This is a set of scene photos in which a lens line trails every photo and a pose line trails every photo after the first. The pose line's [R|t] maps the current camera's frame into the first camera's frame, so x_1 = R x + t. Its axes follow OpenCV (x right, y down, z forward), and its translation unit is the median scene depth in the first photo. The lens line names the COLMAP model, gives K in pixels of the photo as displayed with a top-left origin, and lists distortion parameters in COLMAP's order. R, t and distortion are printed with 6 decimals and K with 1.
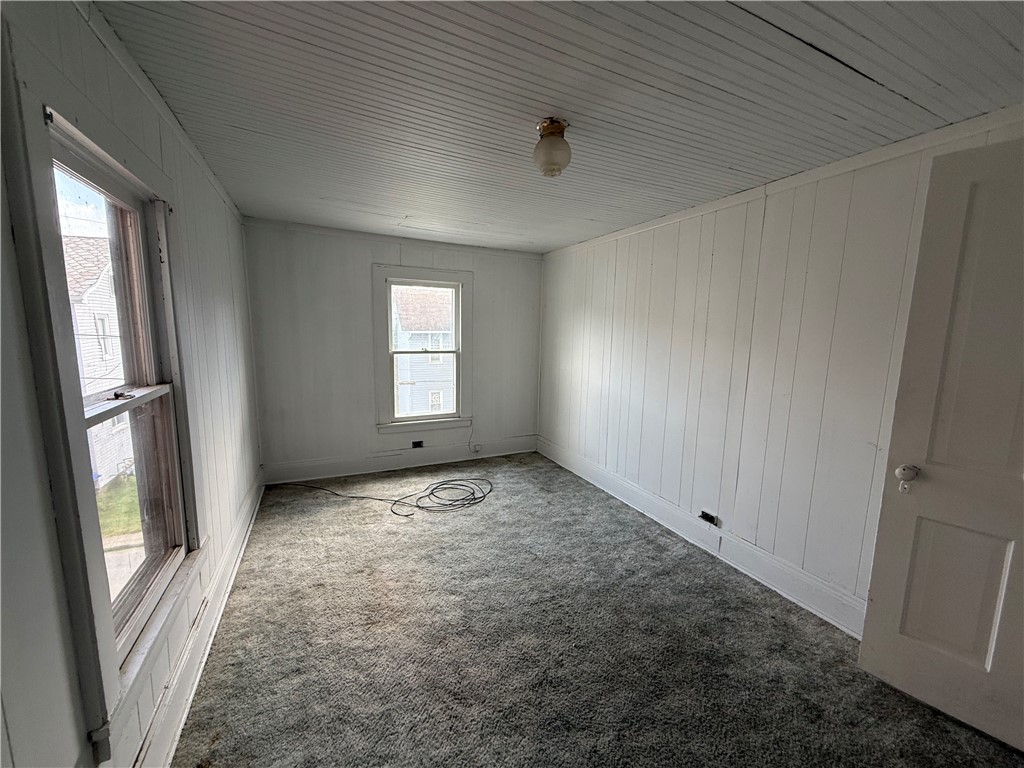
lens RADIAL K [[403.3, 0, 512.3], [0, 403.3, 383.4], [0, 0, 1]] dist [-0.000800, 0.000167]
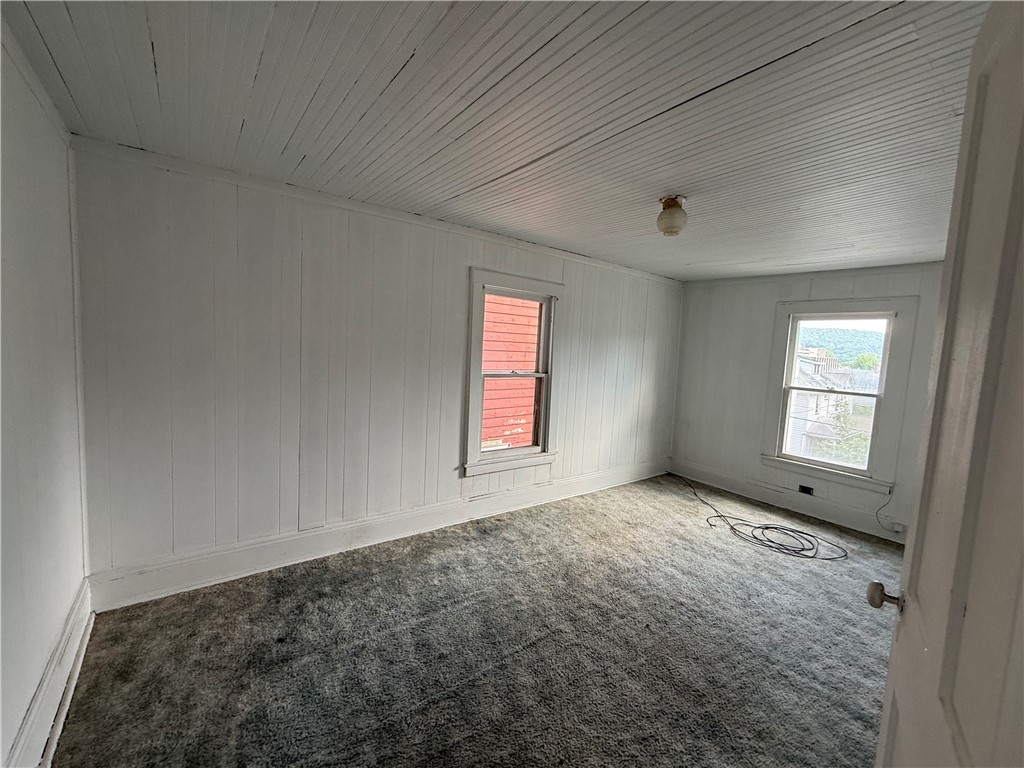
lens RADIAL K [[403.3, 0, 513.1], [0, 403.3, 381.2], [0, 0, 1]] dist [-0.000800, 0.000167]
pose [[0.220327, 0.075339, -0.972512, 0.592810], [-0.184112, 0.982304, 0.034386, -0.000349], [0.957893, 0.171475, 0.230299, 0.130713]]
